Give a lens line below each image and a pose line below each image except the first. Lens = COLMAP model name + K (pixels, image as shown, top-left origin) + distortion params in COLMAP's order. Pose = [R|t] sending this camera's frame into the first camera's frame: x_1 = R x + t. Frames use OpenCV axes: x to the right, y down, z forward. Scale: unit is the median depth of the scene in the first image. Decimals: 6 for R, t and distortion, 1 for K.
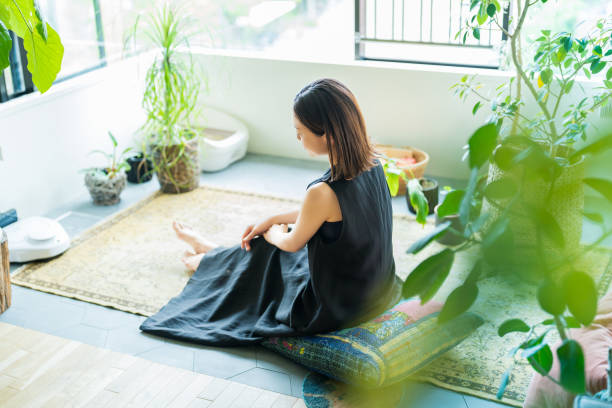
lens RADIAL K [[816.9, 0, 307.2], [0, 816.9, 161.0], [0, 0, 1]] dist [-0.334853, 0.011768]
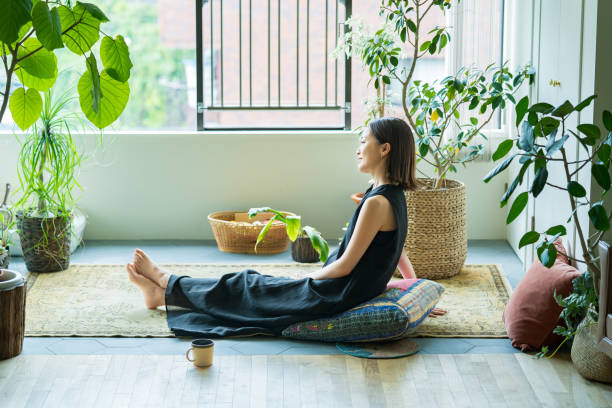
lens RADIAL K [[1446.6, 0, 306.0], [0, 1446.6, 204.0], [0, 0, 1]] dist [0.033445, -0.151006]
pose [[0.896452, -0.056189, 0.439564, -0.764358], [0.120326, 0.985526, -0.119415, 0.239601], [-0.426492, 0.159940, 0.890238, -0.766880]]
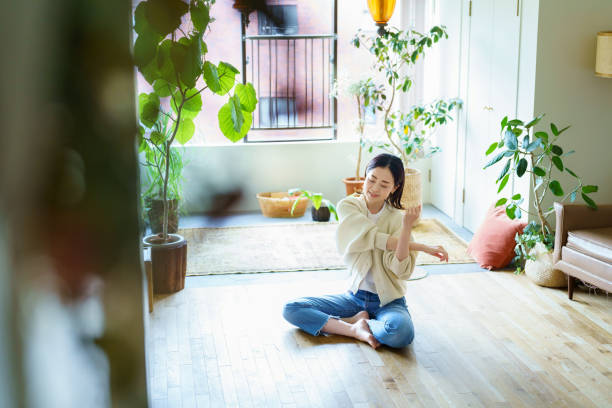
lens RADIAL K [[838.2, 0, 306.0], [0, 838.2, 204.0], [0, 0, 1]] dist [-0.000201, -0.011889]
pose [[0.822625, -0.098064, 0.560065, -0.985952], [0.168431, 0.982833, -0.075303, 0.174561], [-0.543065, 0.156278, 0.825020, -0.509796]]
